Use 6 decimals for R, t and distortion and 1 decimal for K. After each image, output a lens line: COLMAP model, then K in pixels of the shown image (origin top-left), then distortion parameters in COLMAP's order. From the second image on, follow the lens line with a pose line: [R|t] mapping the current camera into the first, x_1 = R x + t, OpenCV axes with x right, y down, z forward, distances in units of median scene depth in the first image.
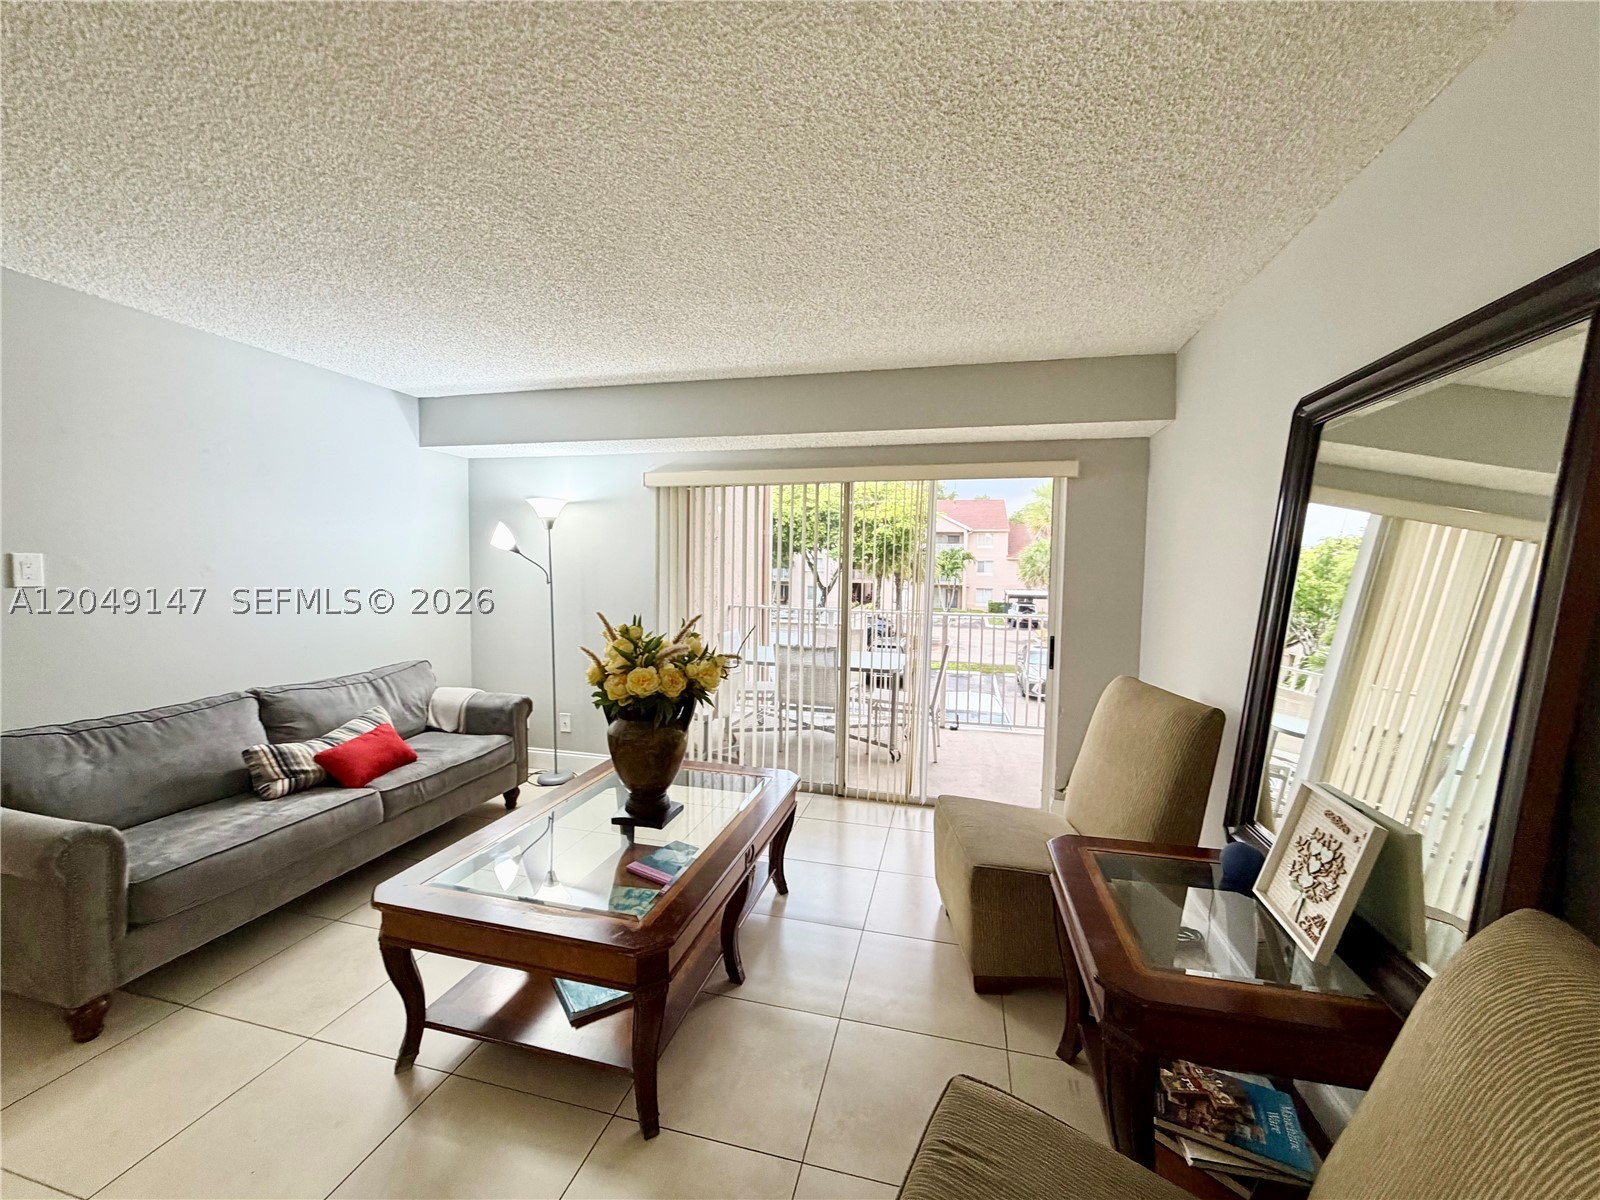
lens RADIAL K [[640.1, 0, 800.0], [0, 640.1, 598.4], [0, 0, 1]] dist [0.000388, 0.000559]
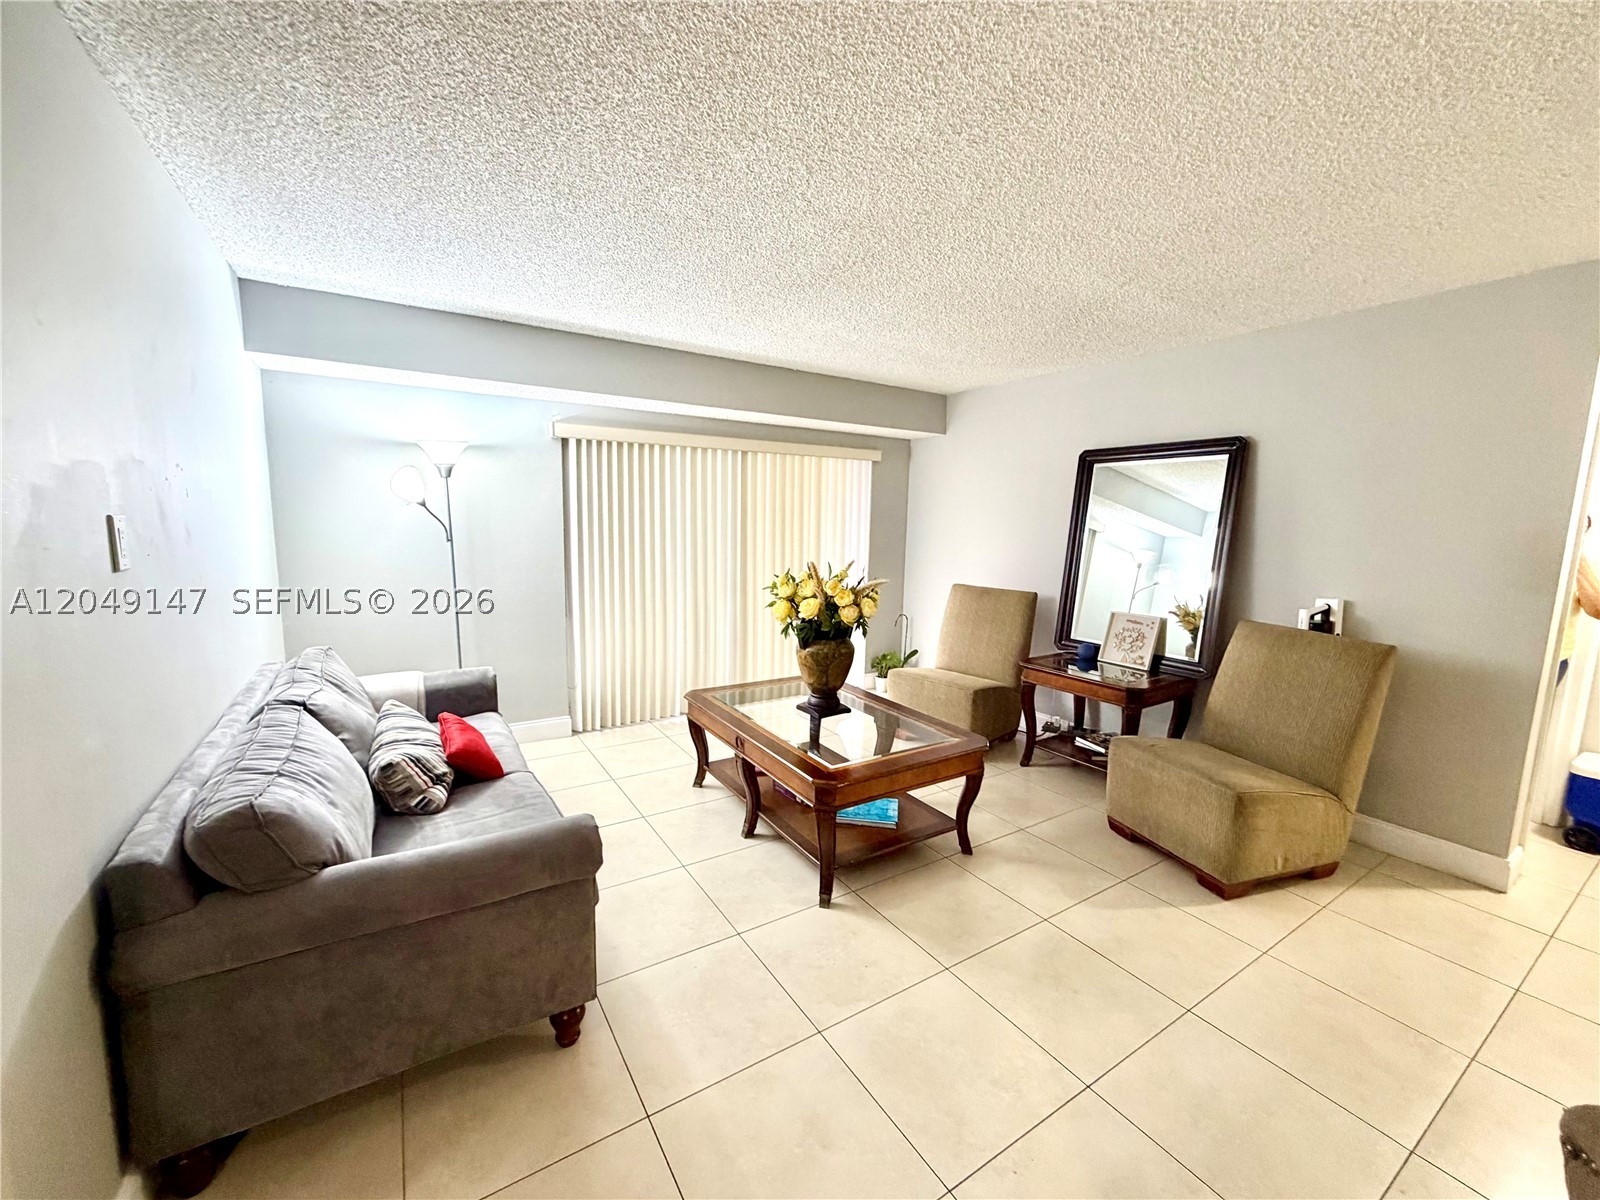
lens RADIAL K [[640.1, 0, 789.3], [0, 640.1, 604.8], [0, 0, 1]] dist [0.000388, 0.000559]
pose [[0.691099, -0.099324, 0.715903, -0.955509], [0.030987, 0.993673, 0.107948, -0.024882], [-0.722096, -0.052419, 0.689804, 0.097295]]
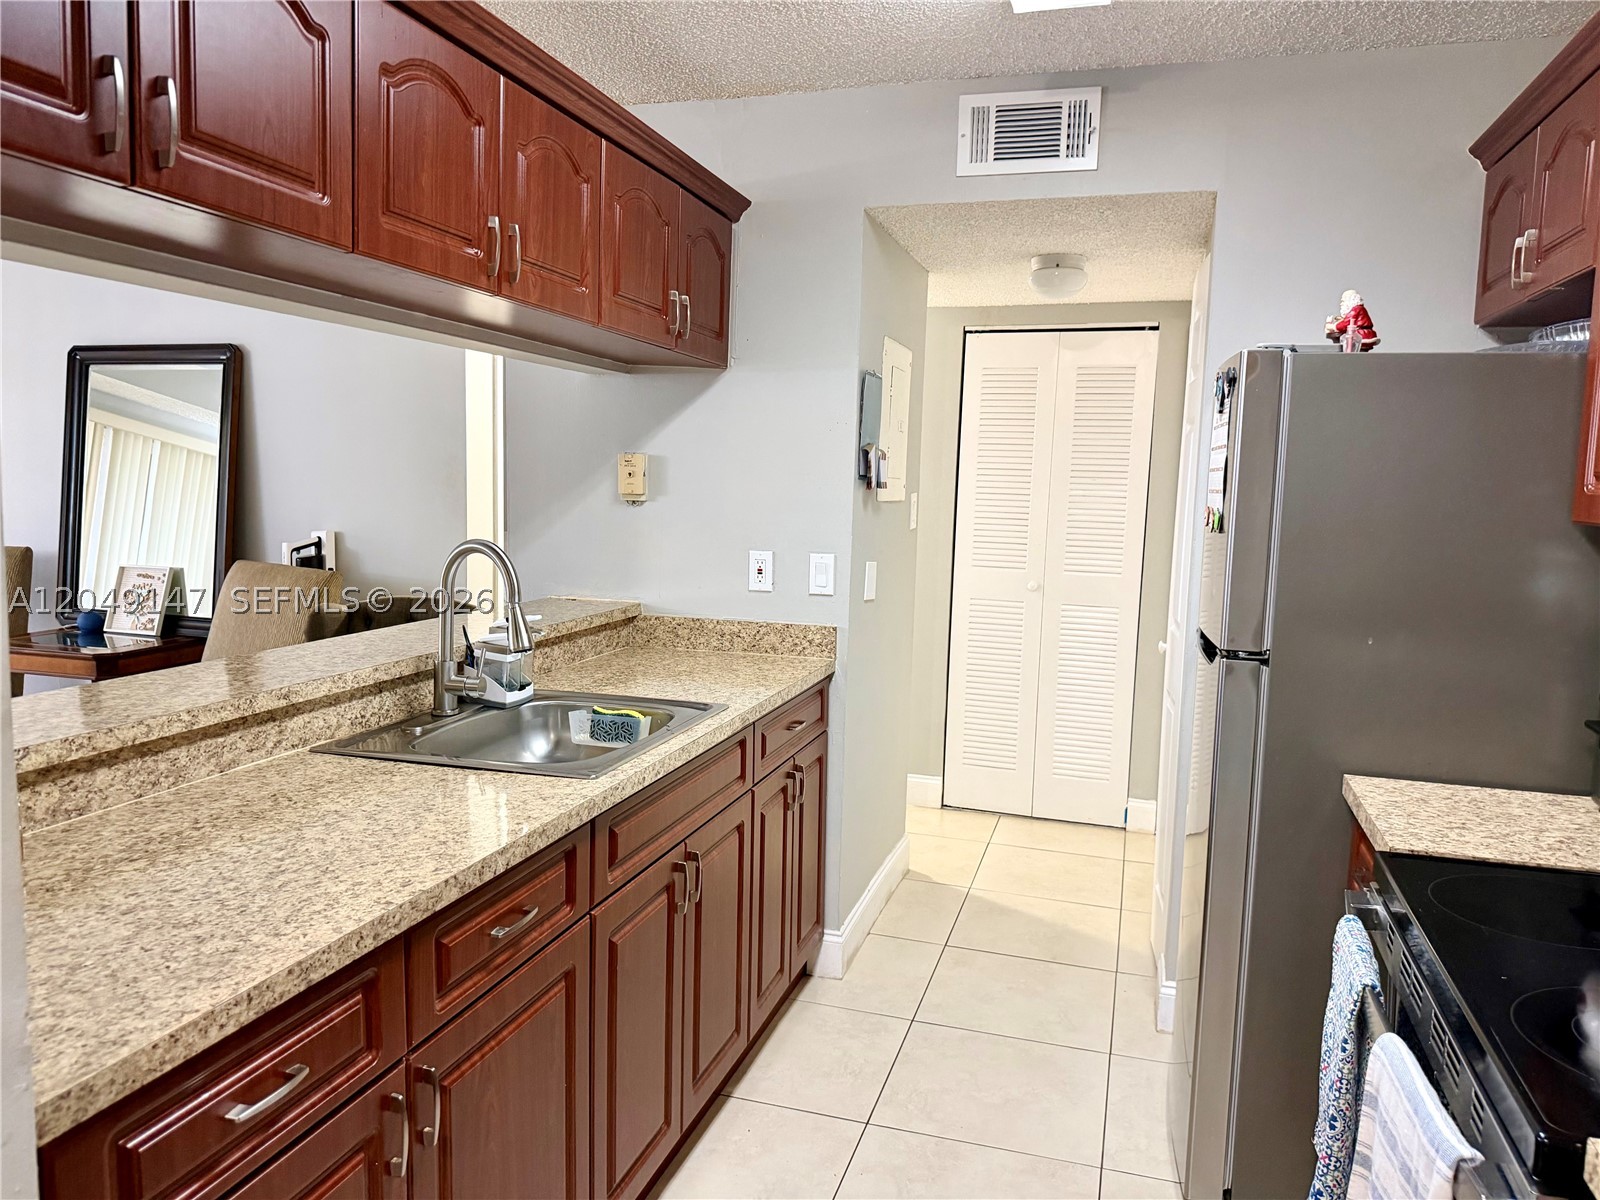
lens RADIAL K [[1124.2, 0, 801.6], [0, 1124.2, 597.0], [0, 0, 1]] dist [0.035200, -0.050045]
pose [[0.042542, -0.122913, 0.991505, -1.233598], [0.029226, 0.992132, 0.121736, 0.018132], [-0.998667, 0.023799, 0.045800, -0.579398]]
